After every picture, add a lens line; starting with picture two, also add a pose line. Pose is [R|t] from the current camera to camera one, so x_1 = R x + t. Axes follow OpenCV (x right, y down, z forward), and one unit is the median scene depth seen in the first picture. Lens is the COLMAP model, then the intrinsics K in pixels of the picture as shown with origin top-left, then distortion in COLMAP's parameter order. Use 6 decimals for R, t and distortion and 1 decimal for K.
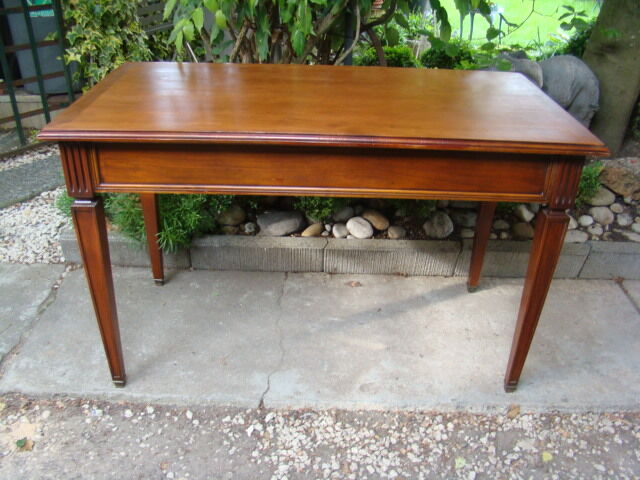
lens RADIAL K [[598.5, 0, 322.1], [0, 598.5, 241.0], [0, 0, 1]] dist [-0.131565, 0.000000]
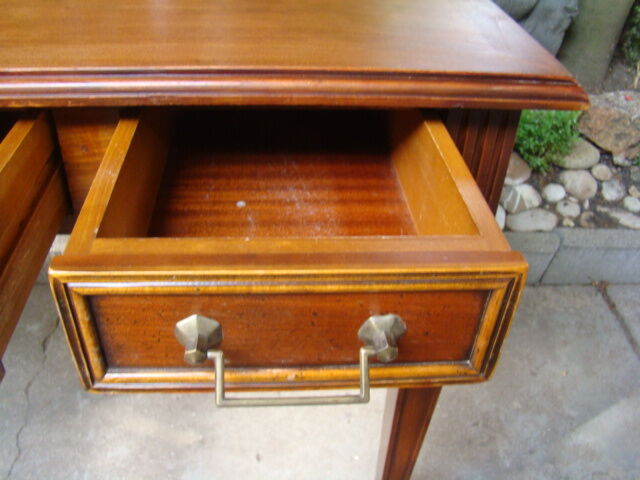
lens RADIAL K [[598.5, 0, 318.9], [0, 598.5, 240.8], [0, 0, 1]] dist [-0.131565, 0.000000]
pose [[0.998025, -0.019523, 0.059704, 0.171986], [0.011904, 0.992033, 0.125412, -0.072173], [-0.061677, -0.124454, 0.990307, 0.410318]]
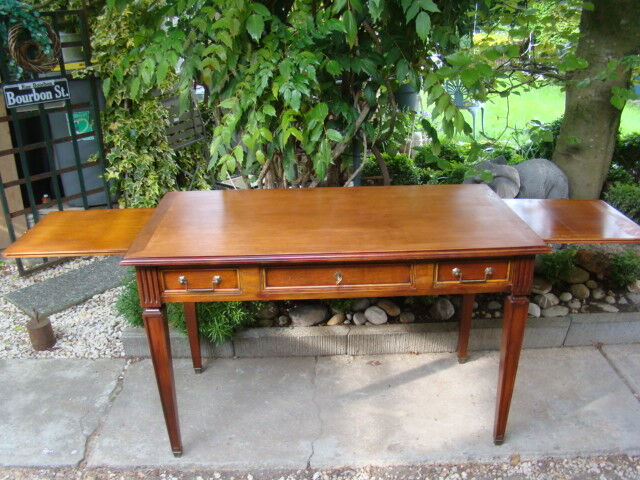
lens RADIAL K [[598.5, 0, 318.6], [0, 598.5, 243.3], [0, 0, 1]] dist [-0.131565, 0.000000]
pose [[0.998647, -0.051949, 0.002266, -0.048501], [0.051797, 0.989995, -0.131250, -0.014616], [0.004575, 0.131190, 0.991347, -0.205936]]
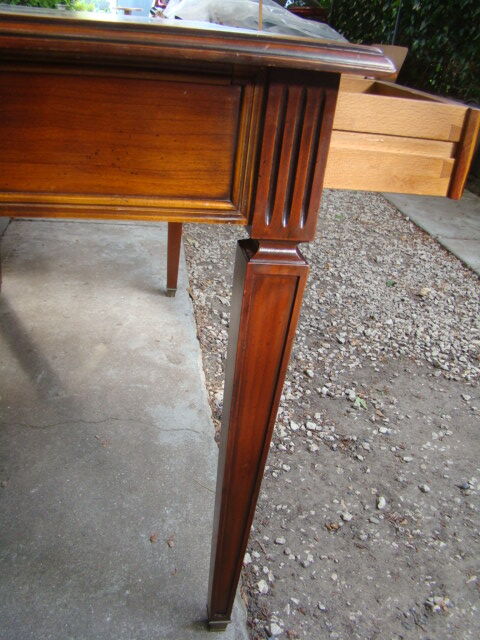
lens RADIAL K [[598.5, 0, 241.4], [0, 598.5, 324.2], [0, 0, 1]] dist [-0.131565, 0.000000]
pose [[-0.147719, -0.499461, 0.853650, -0.543601], [0.398691, 0.759811, 0.513548, -0.167580], [-0.905110, 0.416203, 0.086893, 0.666934]]
